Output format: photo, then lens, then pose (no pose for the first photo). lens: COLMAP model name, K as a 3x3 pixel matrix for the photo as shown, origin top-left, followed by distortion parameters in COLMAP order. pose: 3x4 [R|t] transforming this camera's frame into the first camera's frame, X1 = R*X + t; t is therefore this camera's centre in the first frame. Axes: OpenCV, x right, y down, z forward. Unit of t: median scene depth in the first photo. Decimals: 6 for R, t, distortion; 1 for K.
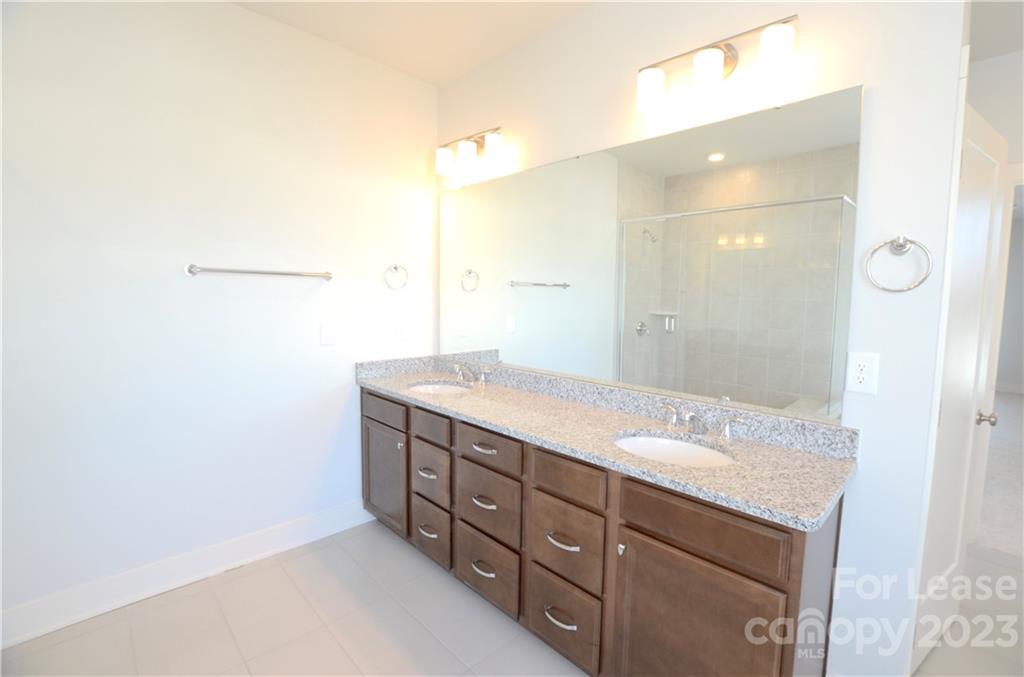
lens RADIAL K [[445.3, 0, 510.6], [0, 445.3, 342.9], [0, 0, 1]] dist [-0.032179, 0.008989]
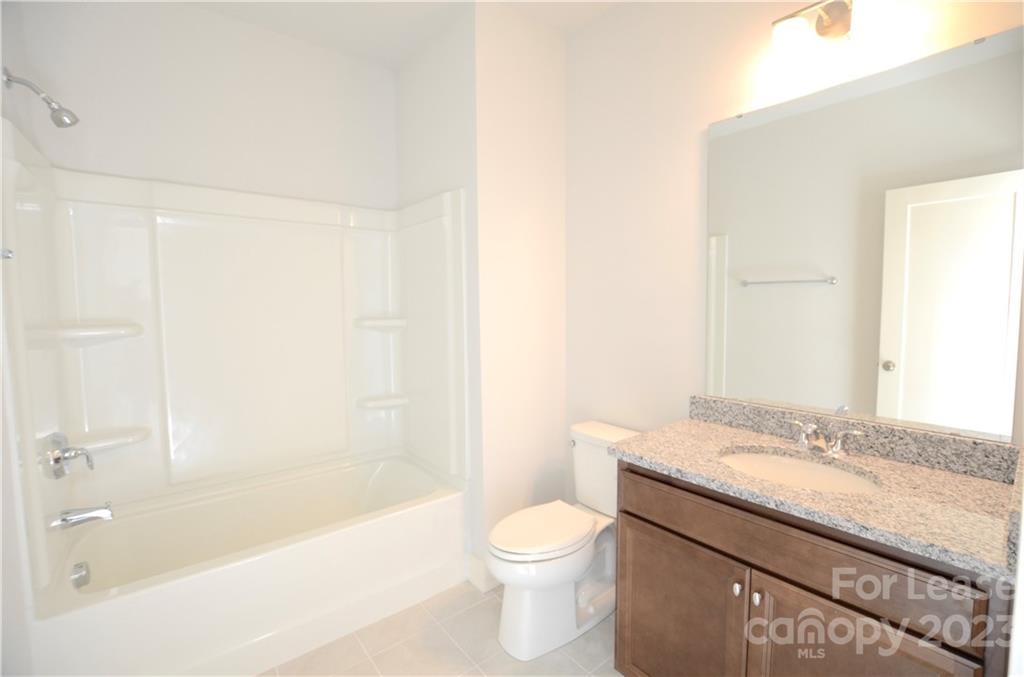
lens RADIAL K [[439.8, 0, 512.0], [0, 439.8, 338.5], [0, 0, 1]] dist [-0.040469, 0.008736]
pose [[0.997399, -0.012048, -0.071070, -0.421531], [0.011600, 0.999910, -0.006725, -0.051066], [0.071145, 0.005883, 0.997449, 0.430866]]
